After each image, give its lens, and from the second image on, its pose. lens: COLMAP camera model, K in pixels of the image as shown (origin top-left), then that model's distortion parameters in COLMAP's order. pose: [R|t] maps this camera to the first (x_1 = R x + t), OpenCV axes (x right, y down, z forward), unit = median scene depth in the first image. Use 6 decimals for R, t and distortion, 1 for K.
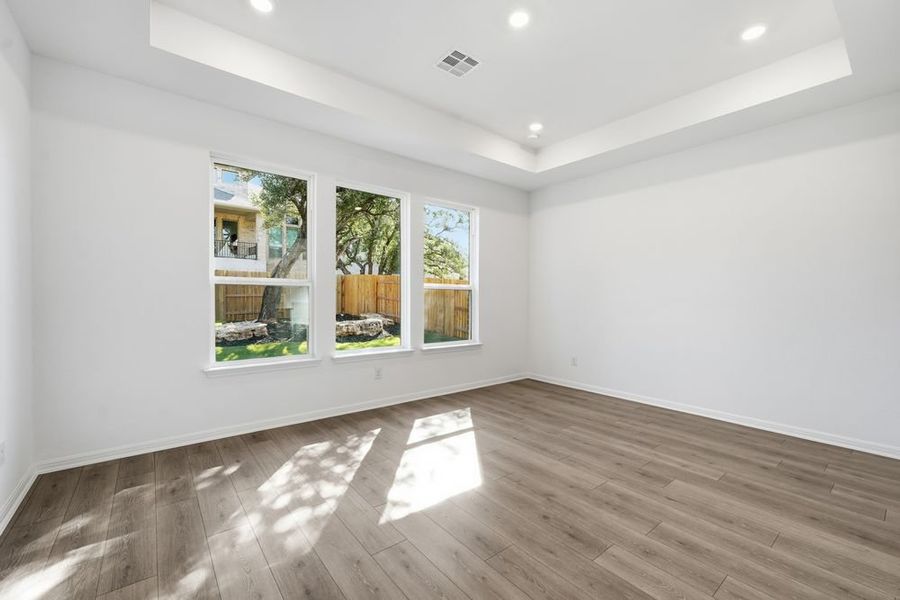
lens RADIAL K [[356.5, 0, 450.0], [0, 356.5, 300.5], [0, 0, 1]] dist [-0.000800, 0.000025]
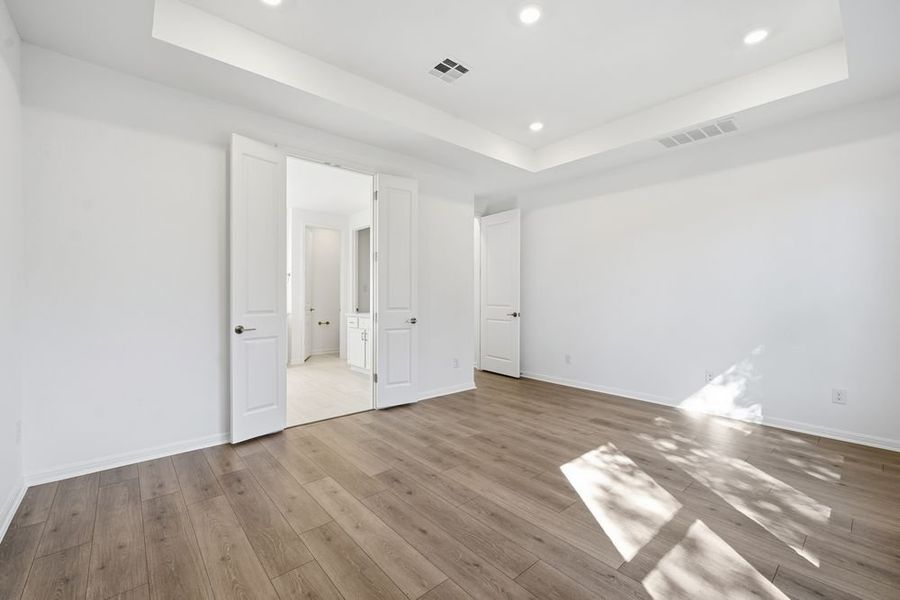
lens RADIAL K [[356.5, 0, 449.7], [0, 356.5, 300.1], [0, 0, 1]] dist [-0.000800, 0.000025]
pose [[-0.999043, -0.009286, -0.042749, 0.426666], [-0.010004, 0.999812, 0.016602, -0.011126], [0.042587, 0.017014, -0.998948, 1.867976]]
